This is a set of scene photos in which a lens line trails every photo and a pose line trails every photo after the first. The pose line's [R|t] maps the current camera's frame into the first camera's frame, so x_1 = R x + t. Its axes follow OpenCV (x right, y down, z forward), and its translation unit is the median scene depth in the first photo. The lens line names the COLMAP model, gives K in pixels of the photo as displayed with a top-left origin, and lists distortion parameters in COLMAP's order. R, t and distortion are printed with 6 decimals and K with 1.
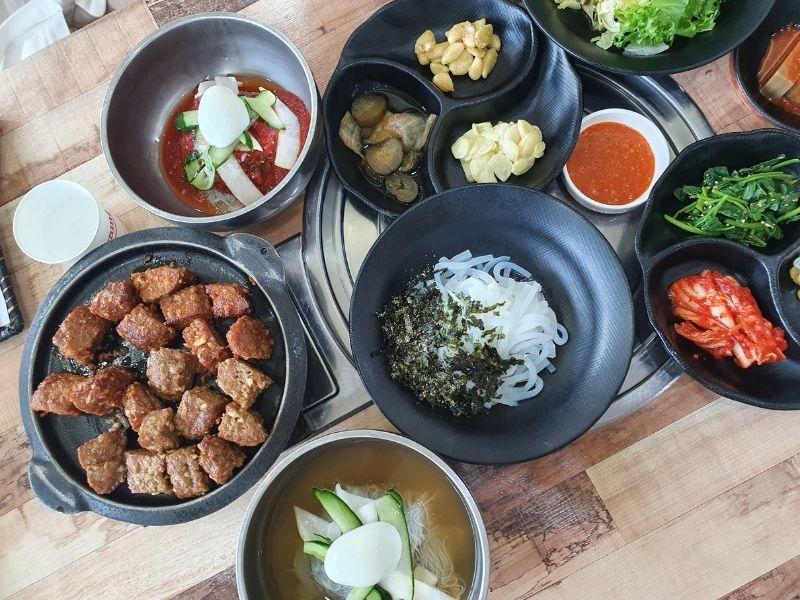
lens RADIAL K [[655.1, 0, 405.1], [0, 655.1, 286.6], [0, 0, 1]] dist [-0.001422, 0.034604]
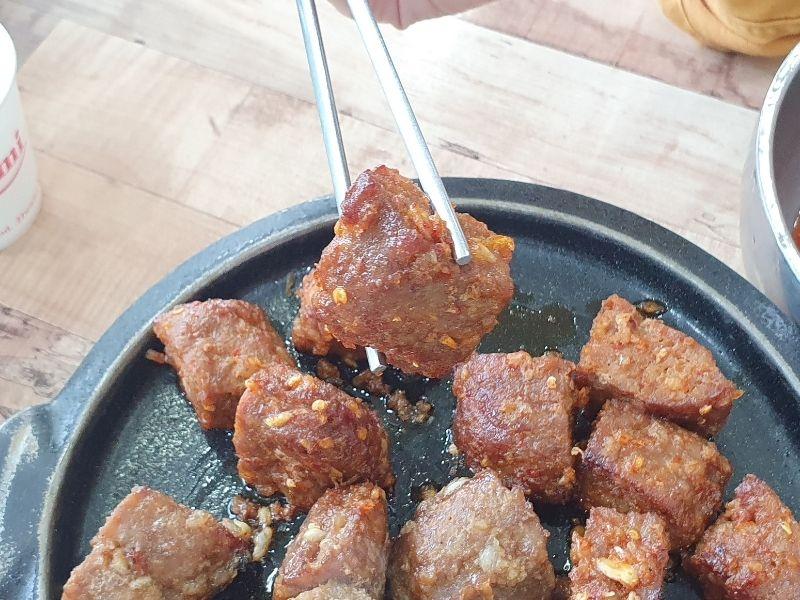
lens RADIAL K [[1109.6, 0, 401.5], [0, 1109.6, 326.6], [0, 0, 1]] dist [0.288694, -1.156641]
pose [[0.610578, 0.717093, -0.336113, -0.272969], [-0.786502, 0.598777, -0.151264, 0.174830], [0.092786, 0.356712, 0.929595, 0.434047]]
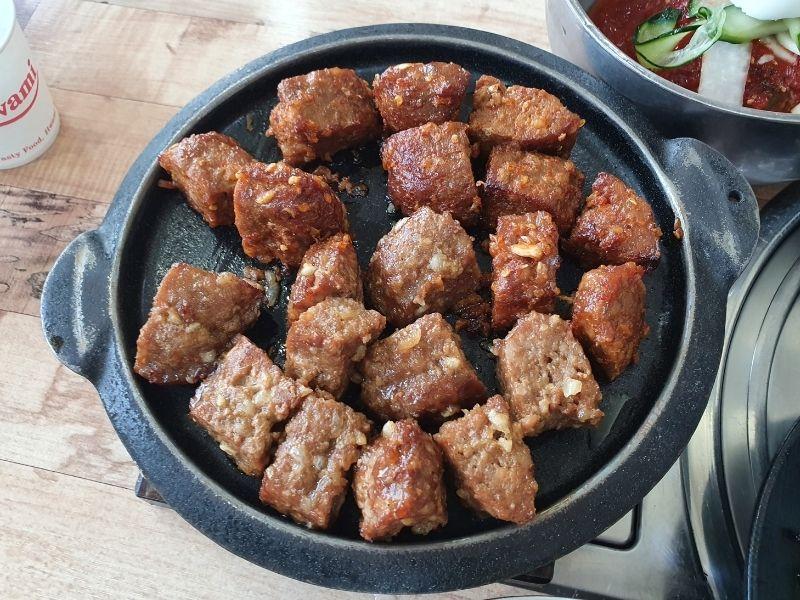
lens RADIAL K [[667.7, 0, 365.6], [0, 667.7, 313.9], [0, 0, 1]] dist [0.006031, 0.004520]
pose [[0.761367, 0.611237, -0.216125, -0.266405], [-0.644313, 0.750390, -0.147567, 0.250624], [0.071979, 0.251605, 0.965150, 0.551695]]
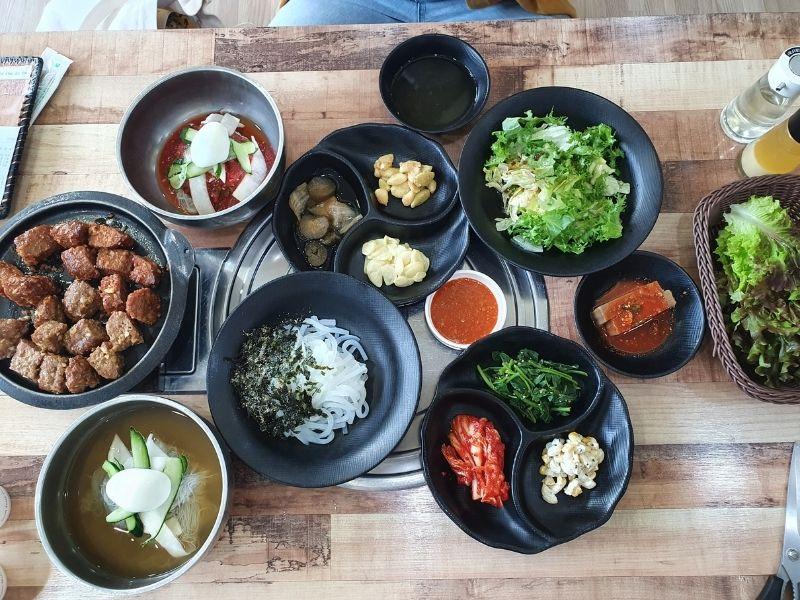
lens RADIAL K [[655.1, 0, 405.1], [0, 655.1, 286.6], [0, 0, 1]] dist [-0.001422, 0.034604]
pose [[0.890067, 0.454605, -0.033395, 0.260591], [-0.455648, 0.889393, -0.036942, -0.145736], [0.012907, 0.048097, 0.998759, -0.324922]]
